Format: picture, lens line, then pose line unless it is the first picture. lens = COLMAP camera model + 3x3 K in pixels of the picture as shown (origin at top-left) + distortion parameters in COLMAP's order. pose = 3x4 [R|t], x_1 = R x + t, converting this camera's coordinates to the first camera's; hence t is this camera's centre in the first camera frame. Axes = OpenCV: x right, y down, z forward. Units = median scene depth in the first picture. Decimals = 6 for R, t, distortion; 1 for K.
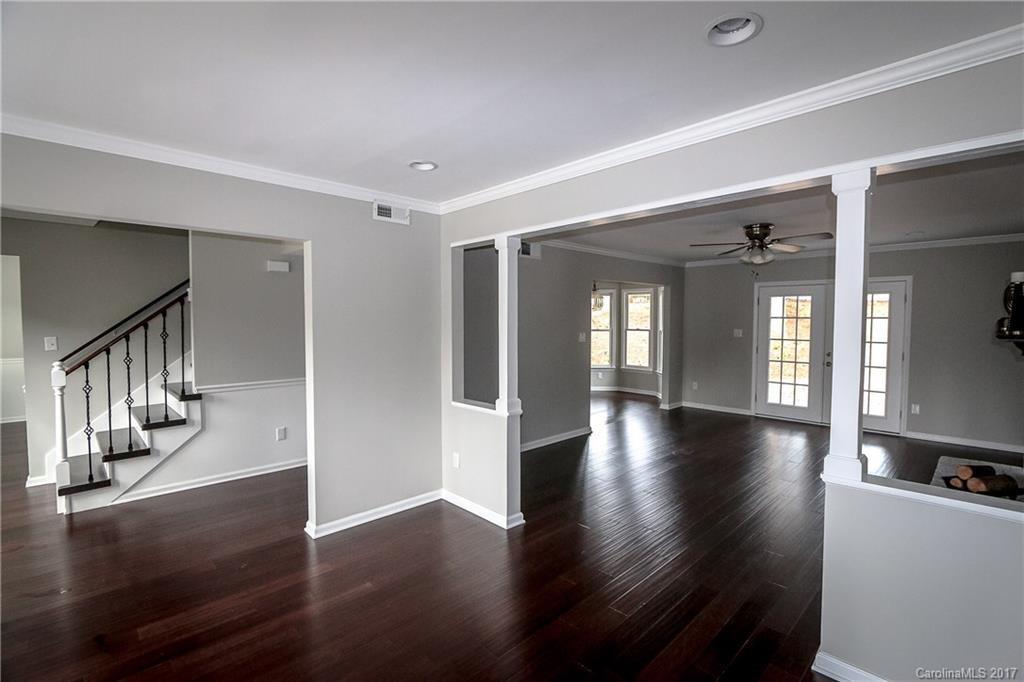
lens RADIAL K [[473.7, 0, 514.8], [0, 473.7, 341.3], [0, 0, 1]] dist [-0.001367, -0.000329]
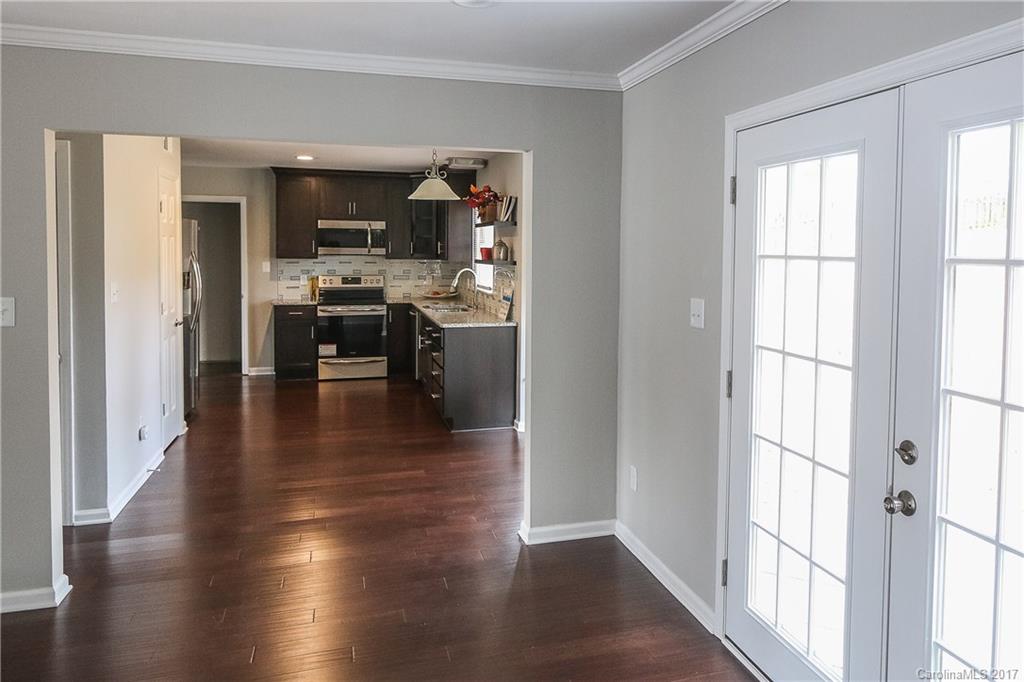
lens RADIAL K [[662.7, 0, 531.5], [0, 662.7, 286.0], [0, 0, 1]] dist [0.000068, -0.000469]
pose [[0.894543, 0.010555, -0.446857, 0.435147], [-0.008636, 0.999943, 0.006332, -0.025704], [0.446898, -0.001805, 0.894583, 0.470536]]
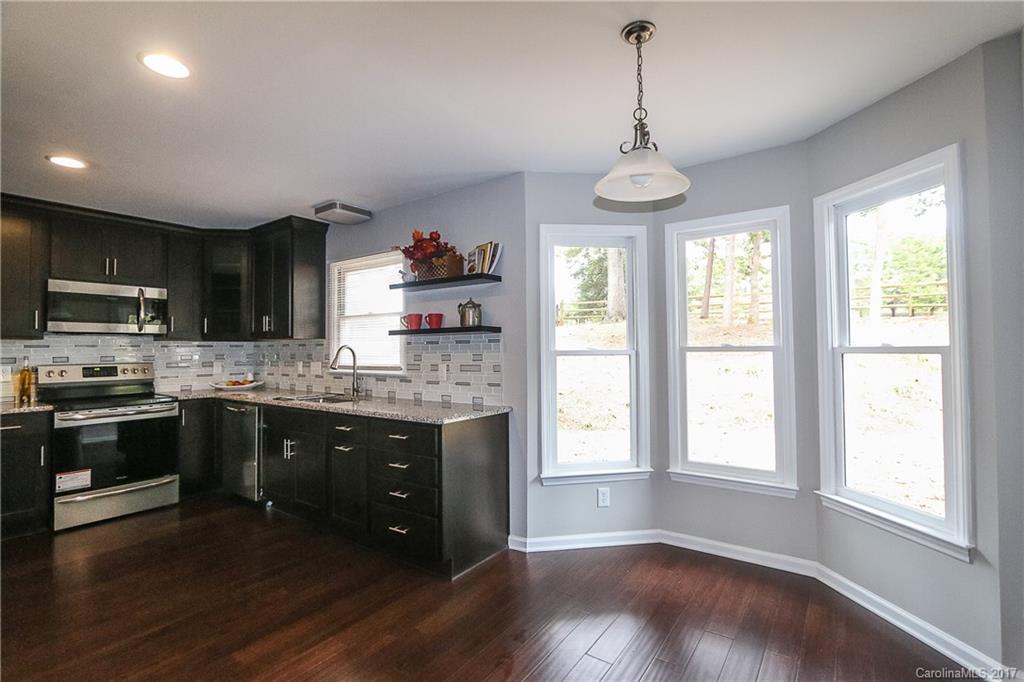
lens RADIAL K [[473.7, 0, 521.9], [0, 473.7, 338.3], [0, 0, 1]] dist [-0.001367, -0.000329]
pose [[0.986204, -0.024509, 0.163707, 0.077096], [0.033478, 0.998073, -0.052252, -0.018713], [-0.162111, 0.057012, 0.985124, 0.695932]]
